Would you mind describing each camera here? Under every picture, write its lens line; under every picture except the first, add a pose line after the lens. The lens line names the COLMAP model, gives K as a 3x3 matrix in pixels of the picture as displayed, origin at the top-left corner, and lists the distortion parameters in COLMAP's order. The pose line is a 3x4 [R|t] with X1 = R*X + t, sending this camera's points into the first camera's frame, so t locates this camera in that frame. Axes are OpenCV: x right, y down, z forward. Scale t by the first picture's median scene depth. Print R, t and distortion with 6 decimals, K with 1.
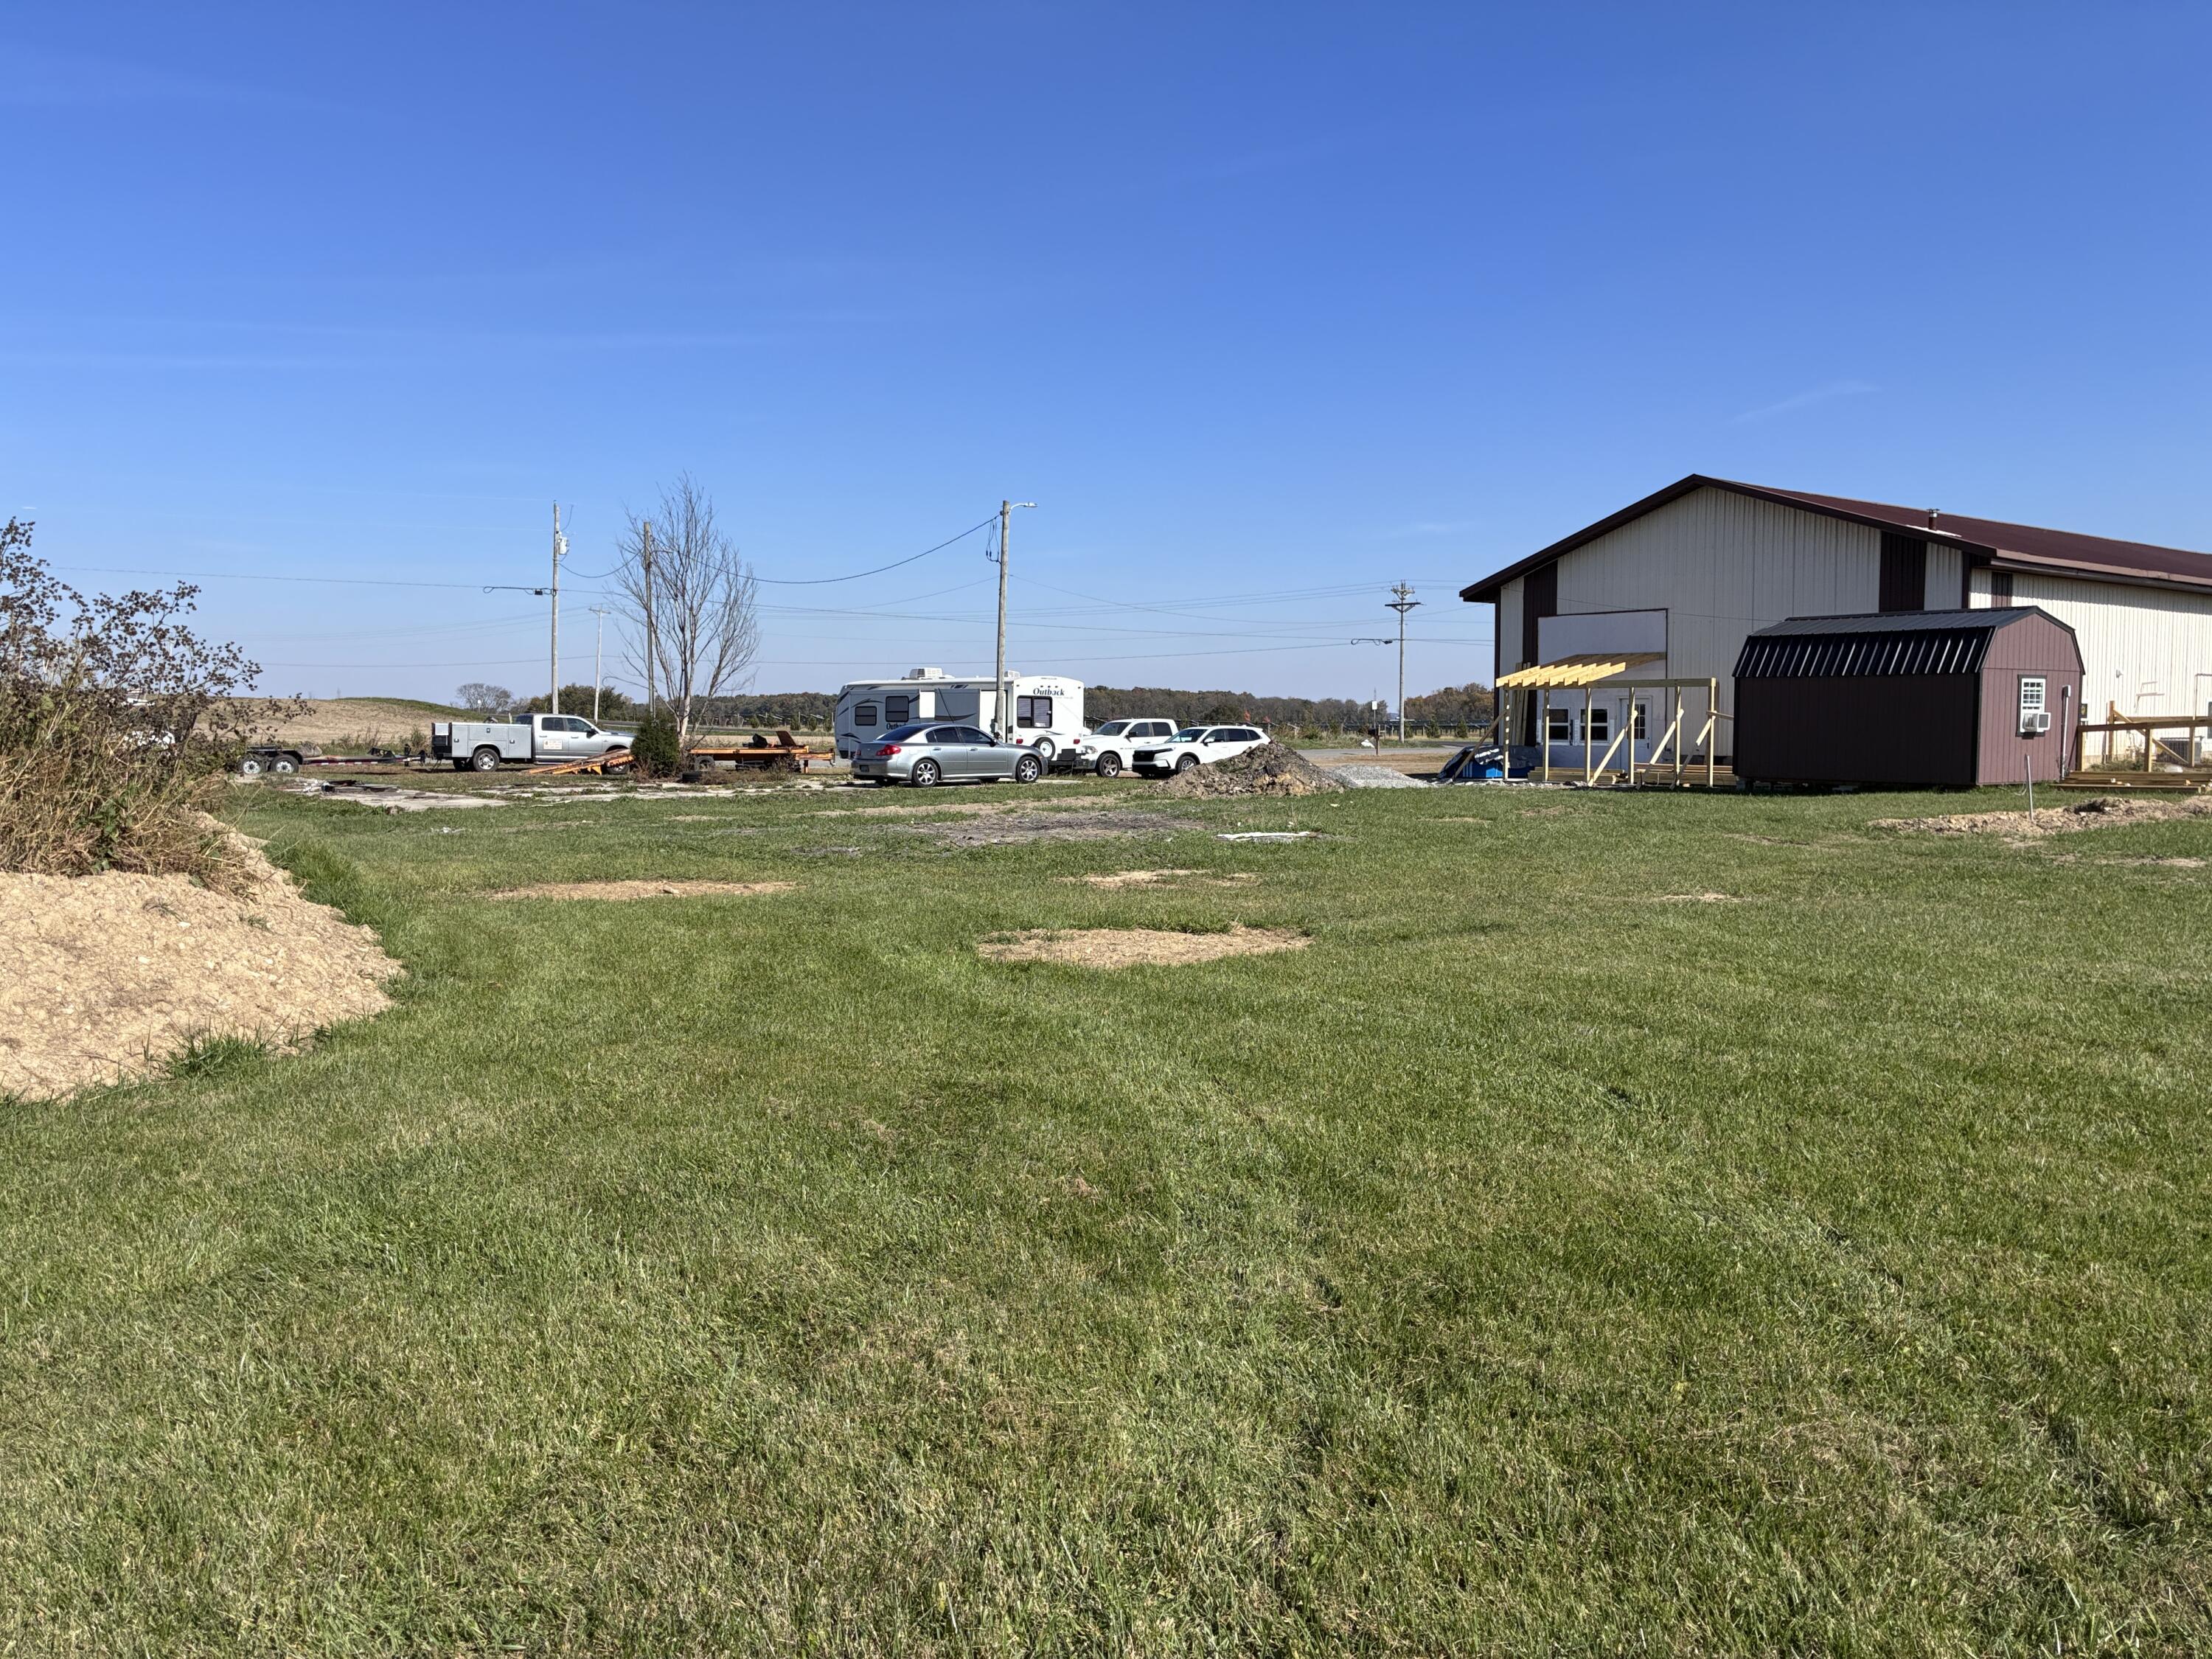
lens RADIAL K [[1791.3, 0, 1106.0], [0, 1791.3, 829.5], [0, 0, 1]] dist [0.067562, -0.115239]
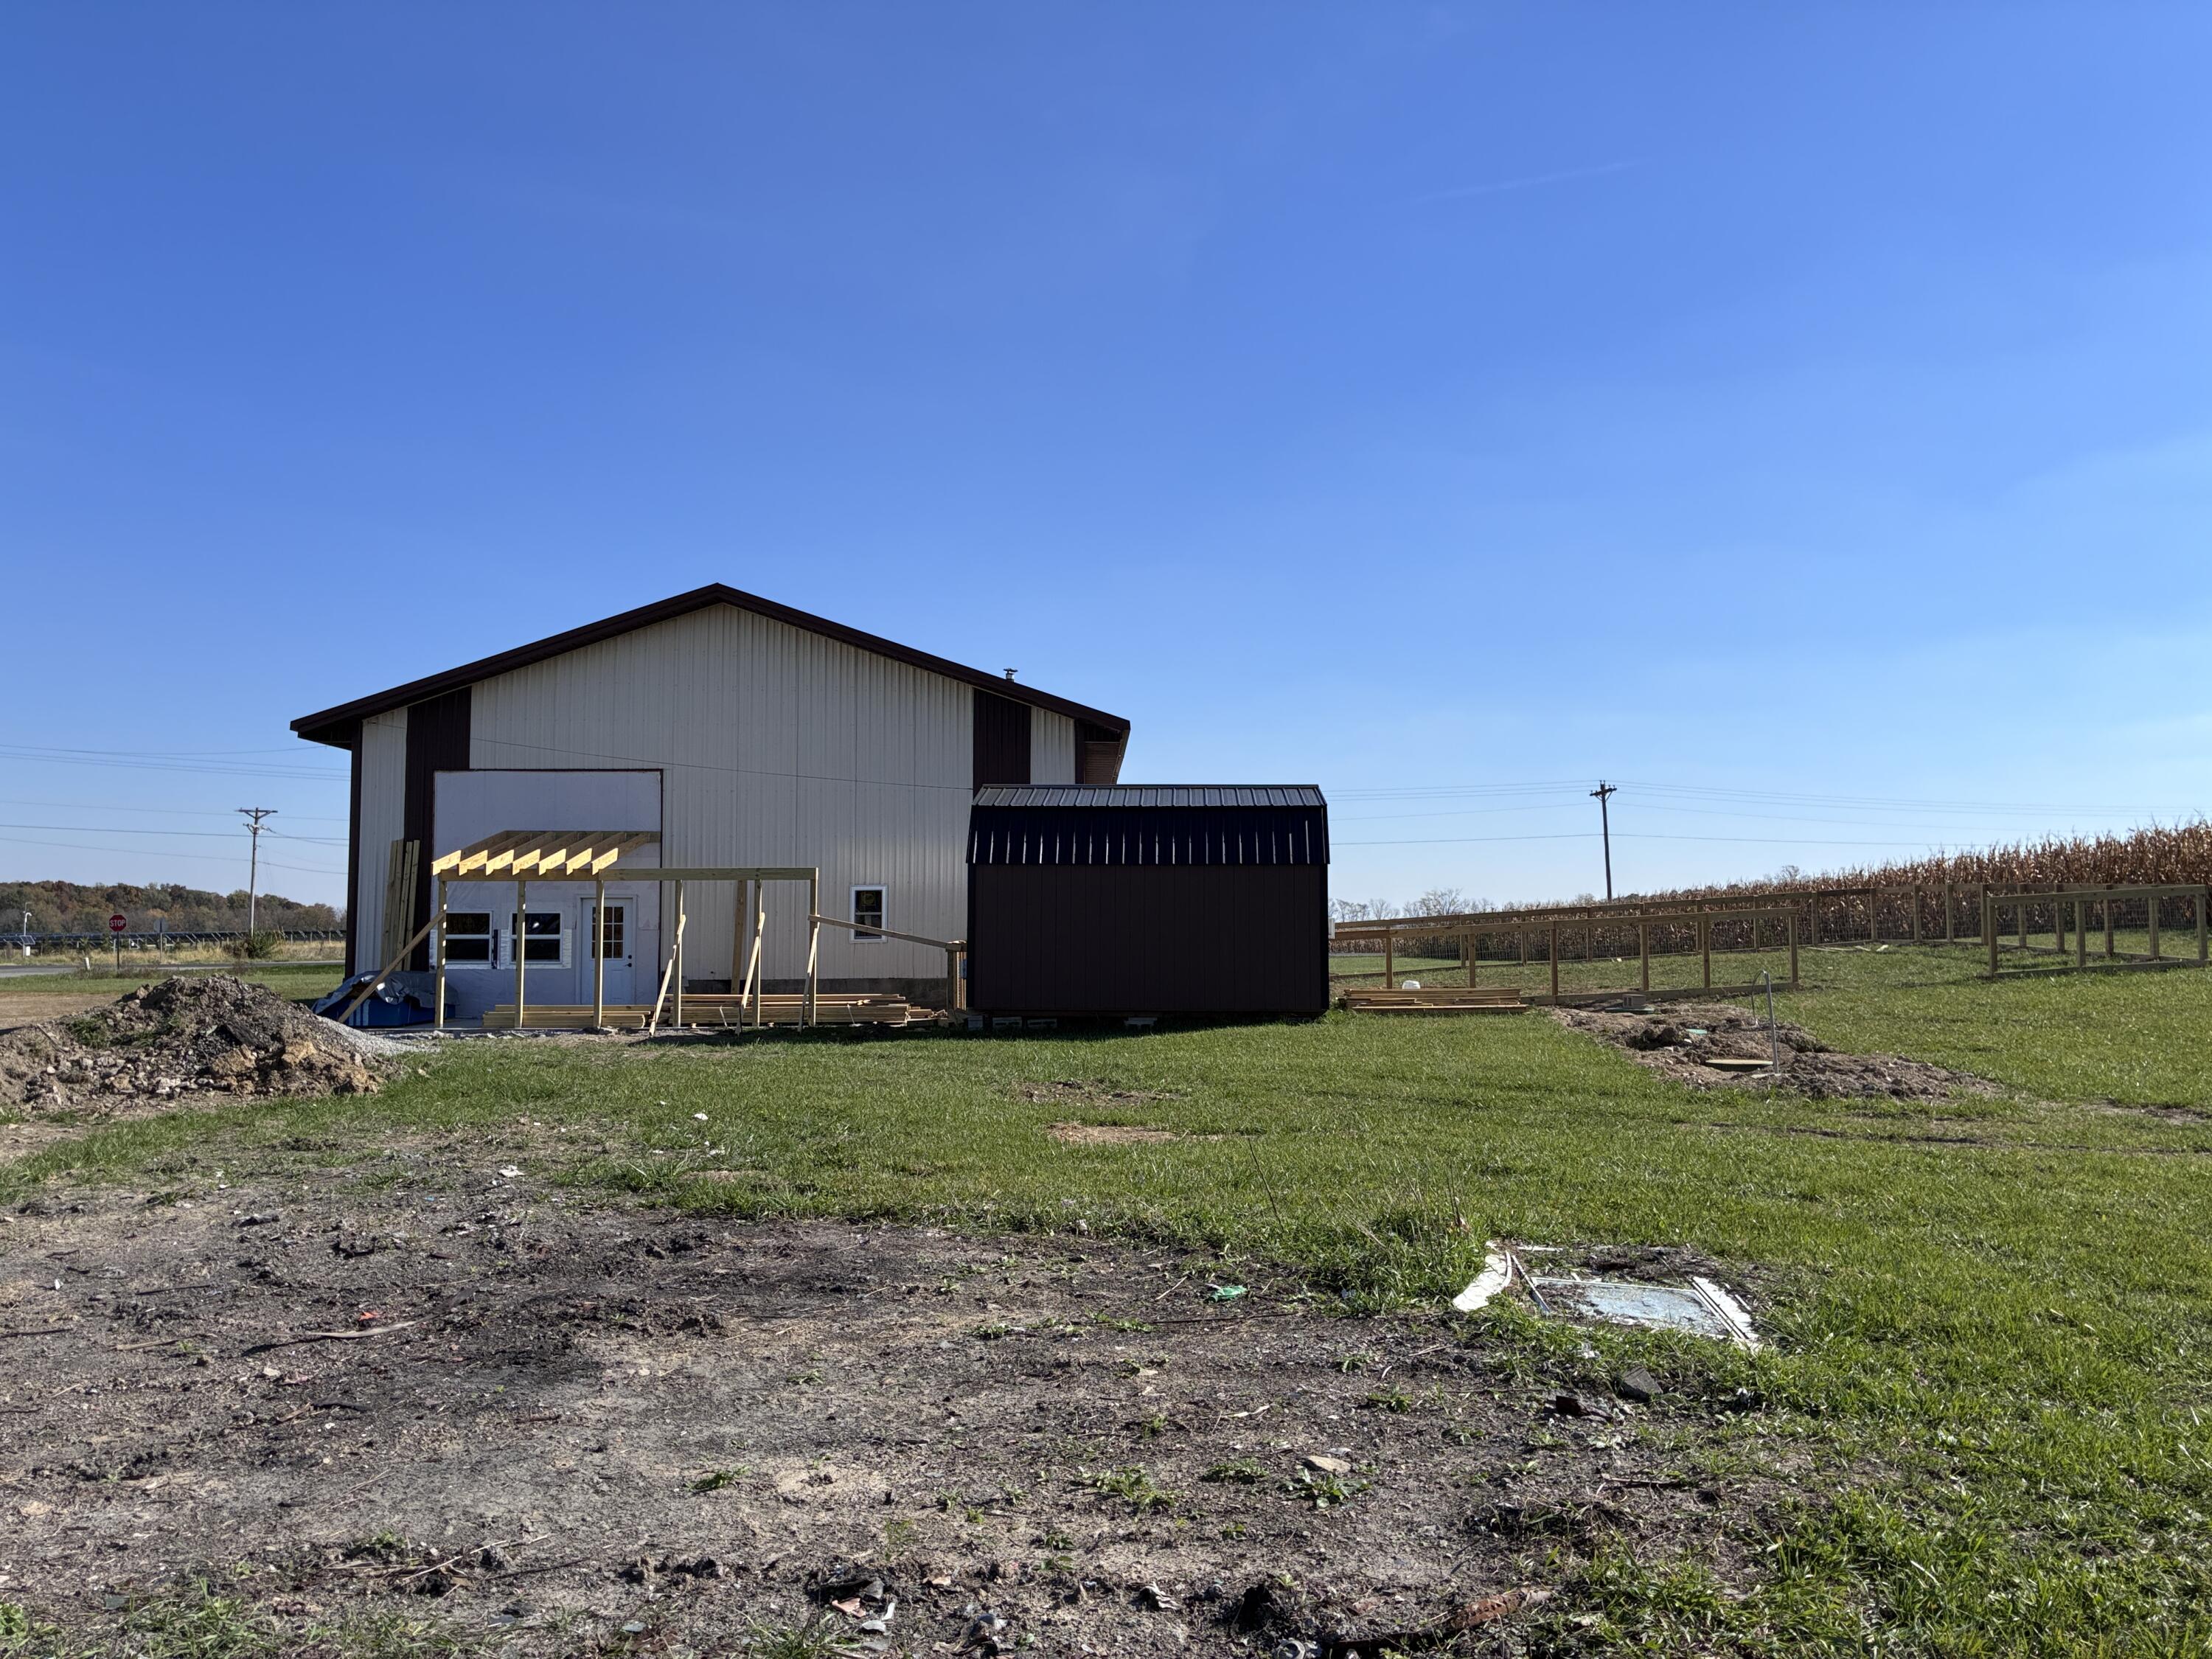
lens RADIAL K [[1791.3, 0, 1106.0], [0, 1791.3, 829.5], [0, 0, 1]] dist [0.067562, -0.115239]
pose [[0.643107, 0.044236, 0.764498, -0.110374], [0.048087, 0.994027, -0.097969, -0.024203], [-0.764265, 0.099767, 0.637139, 0.440959]]
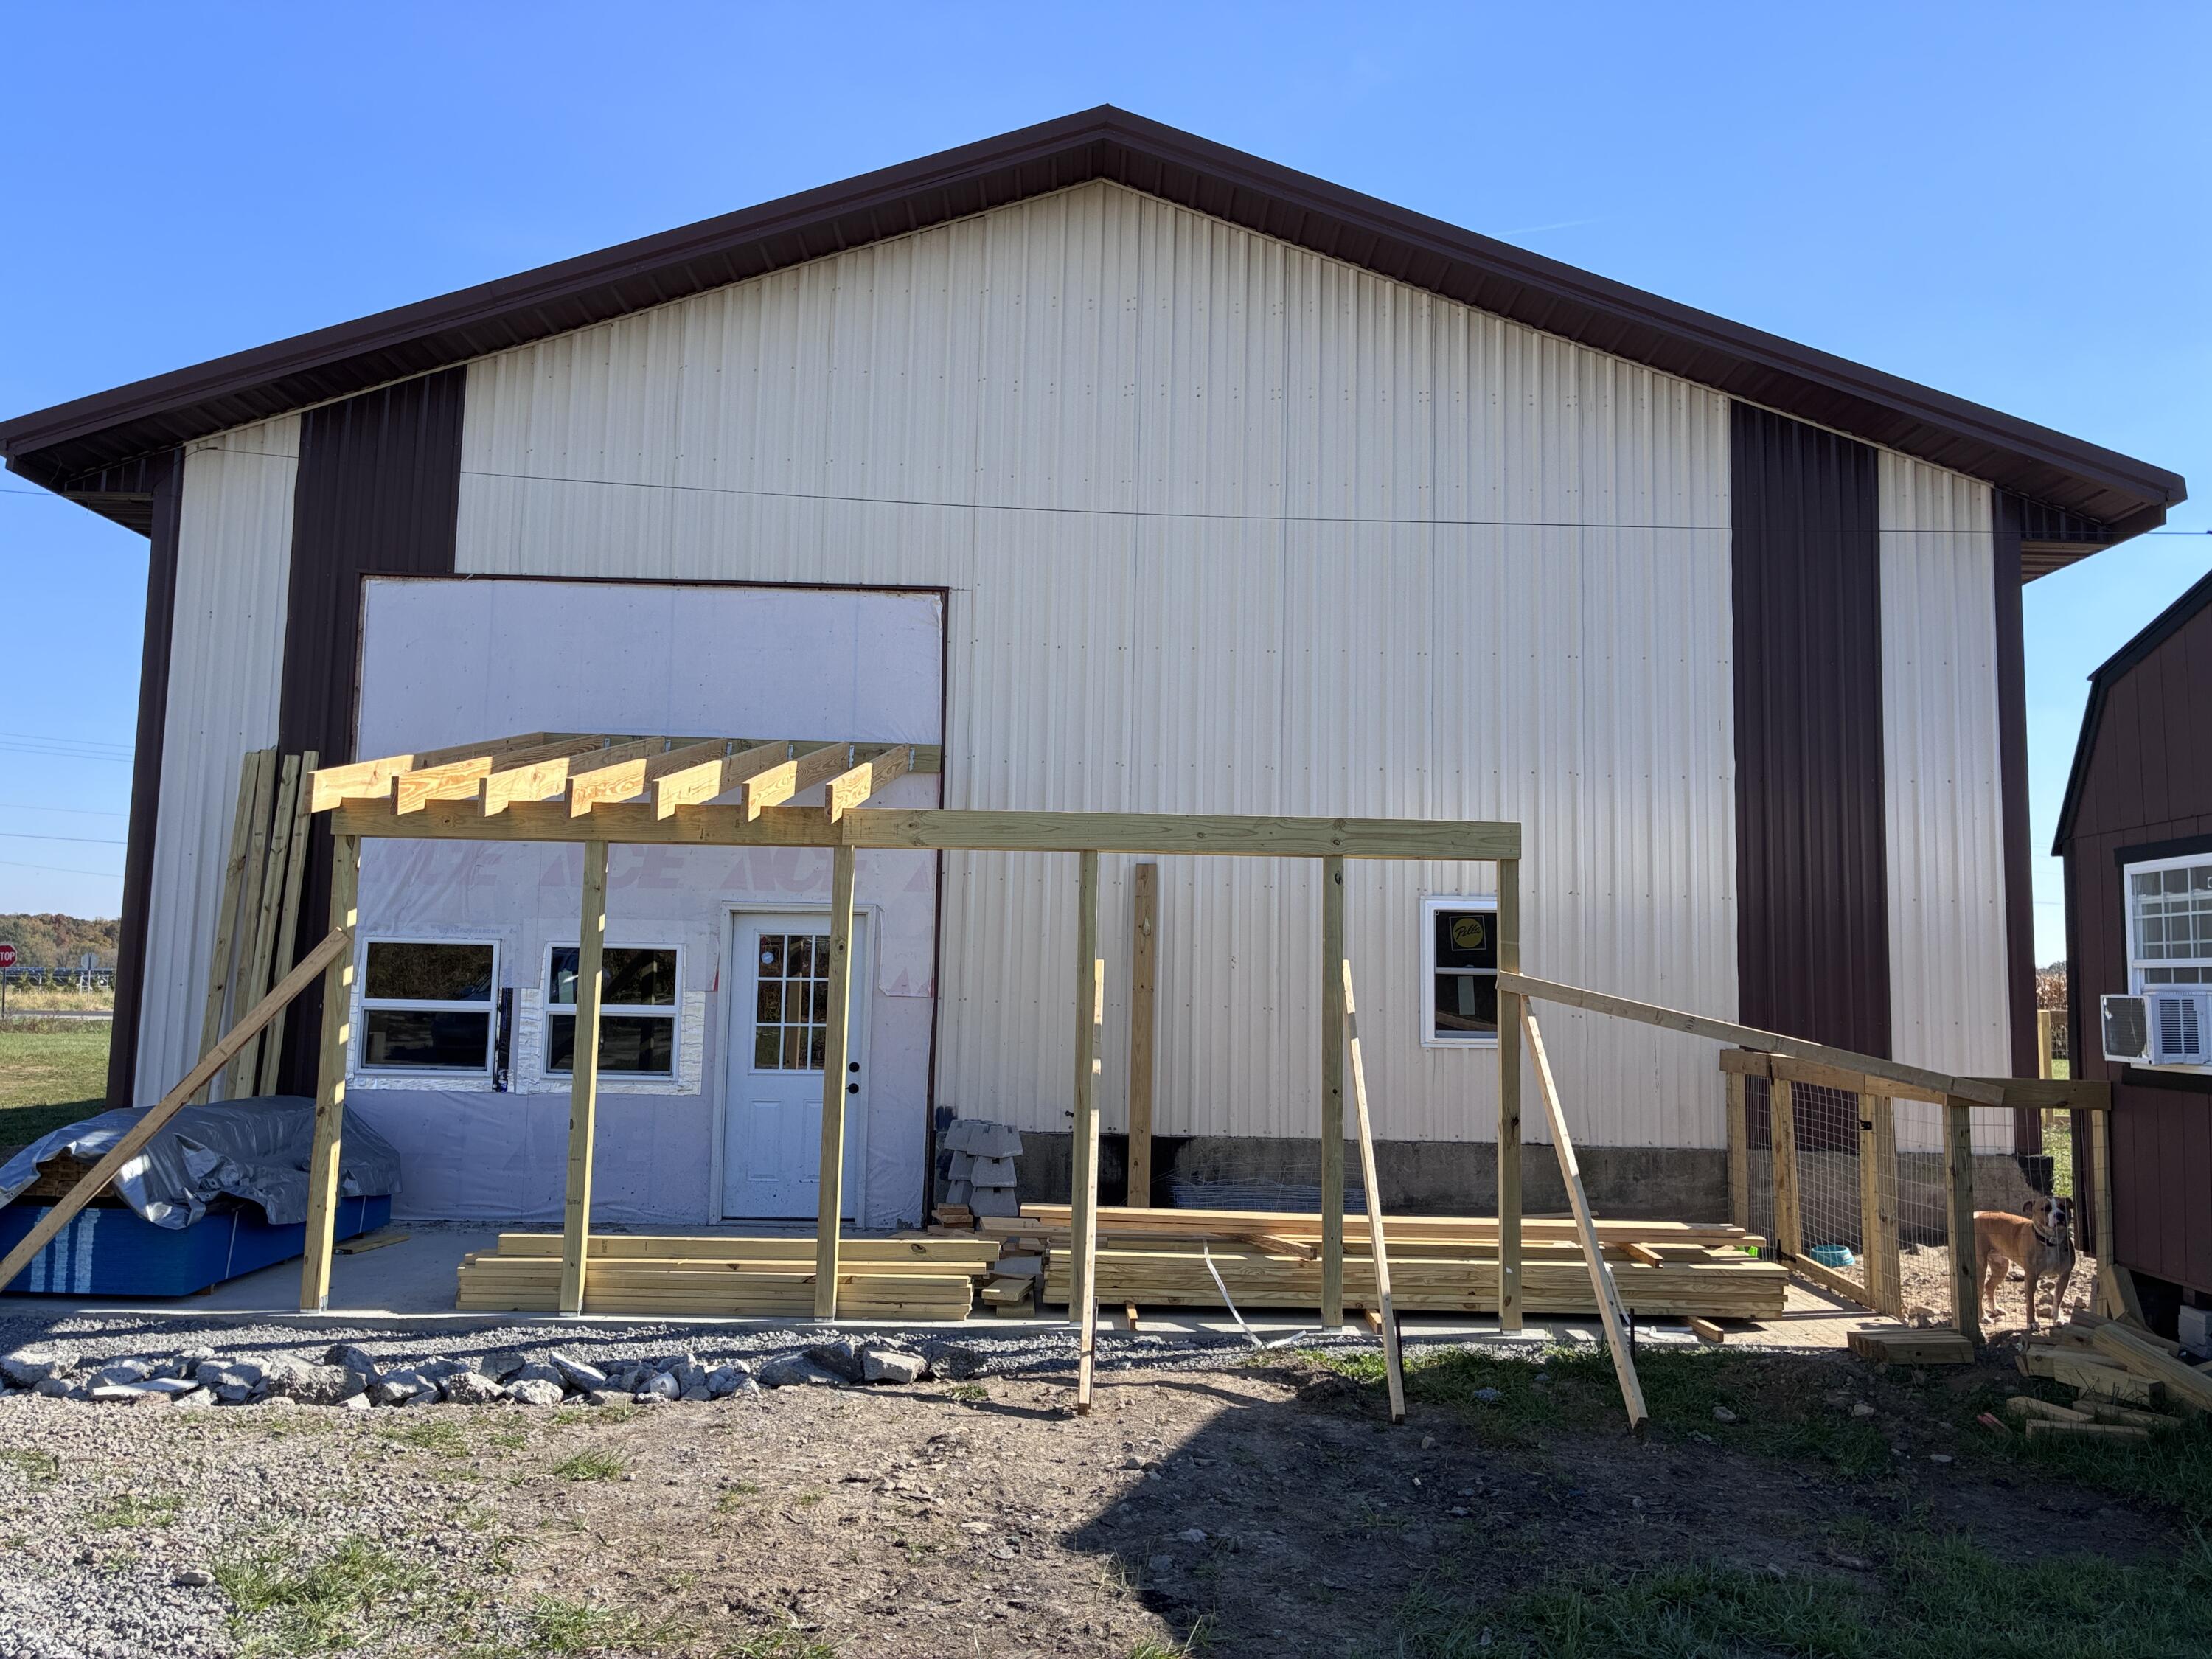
lens RADIAL K [[1702.1, 0, 1106.0], [0, 1702.1, 829.5], [0, 0, 1]] dist [0.062483, -0.091872]
pose [[0.632673, 0.087211, 0.769493, 0.136782], [0.025570, 0.990744, -0.133311, -0.053209], [-0.773997, 0.104018, 0.624587, 0.848840]]
